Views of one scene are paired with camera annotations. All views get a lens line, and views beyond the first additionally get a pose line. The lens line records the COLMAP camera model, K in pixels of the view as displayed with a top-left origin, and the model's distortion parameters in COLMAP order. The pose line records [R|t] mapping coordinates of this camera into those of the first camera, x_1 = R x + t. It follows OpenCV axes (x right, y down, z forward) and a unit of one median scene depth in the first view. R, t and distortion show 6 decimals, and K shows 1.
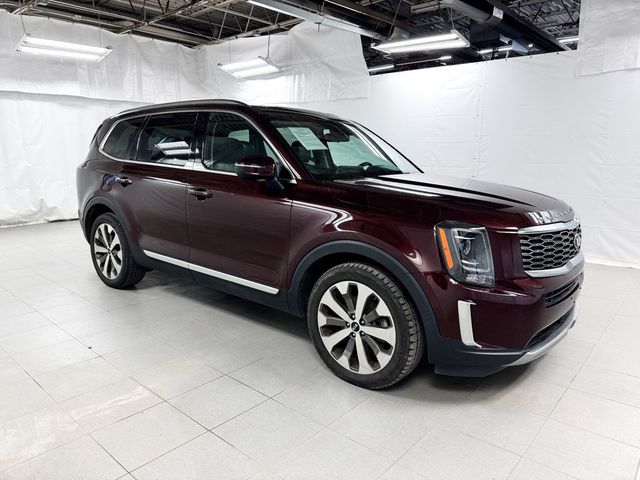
lens RADIAL K [[452.1, 0, 320.0], [0, 452.1, 240.0], [0, 0, 1]] dist [0.048789, -0.066970]
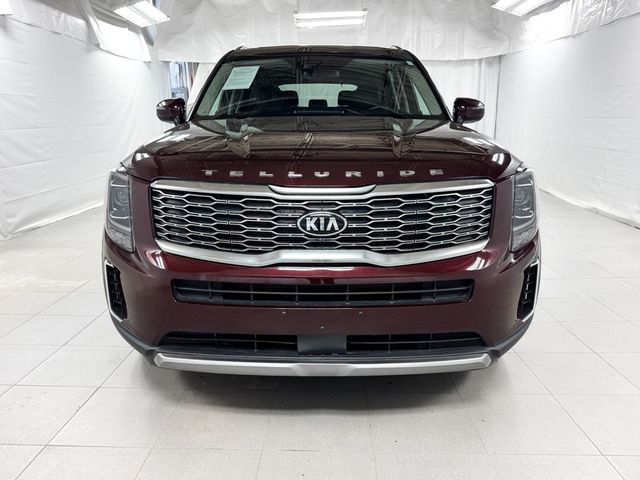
lens RADIAL K [[455.6, 0, 315.4], [0, 455.6, 241.5], [0, 0, 1]] dist [0.029590, -0.036527]
pose [[0.641059, 0.183533, -0.745224, 0.320091], [-0.129954, 0.982923, 0.130284, -0.014728], [0.756409, 0.013325, 0.653963, 0.204518]]
